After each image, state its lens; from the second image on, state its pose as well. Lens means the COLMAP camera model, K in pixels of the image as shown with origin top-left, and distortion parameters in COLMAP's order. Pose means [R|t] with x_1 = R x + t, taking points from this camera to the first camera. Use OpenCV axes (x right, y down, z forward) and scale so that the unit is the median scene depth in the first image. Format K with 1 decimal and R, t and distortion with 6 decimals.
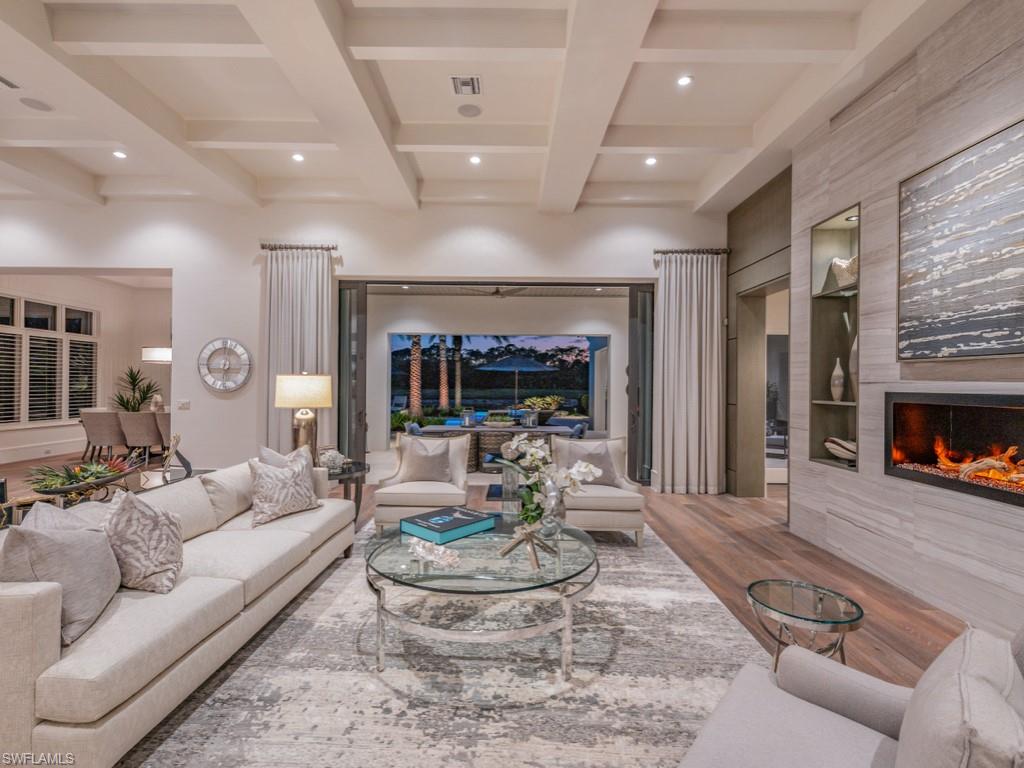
lens RADIAL K [[471.4, 0, 512.0], [0, 471.4, 384.0], [0, 0, 1]] dist [-0.000028, -0.000003]
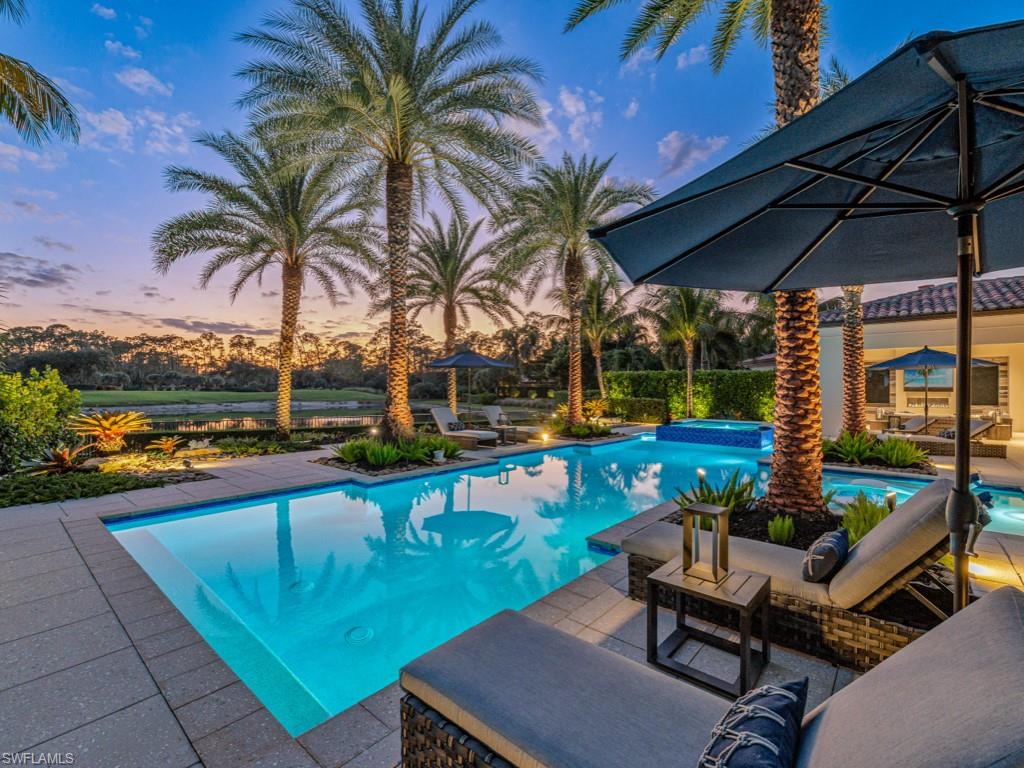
lens RADIAL K [[452.7, 0, 512.0], [0, 452.7, 384.0], [0, 0, 1]] dist [0.001082, -0.000099]
pose [[0.661942, 0.001969, 0.749553, -0.164518], [-0.002944, 0.999996, -0.000026, -0.000428], [-0.749549, -0.002190, 0.661945, 0.166274]]
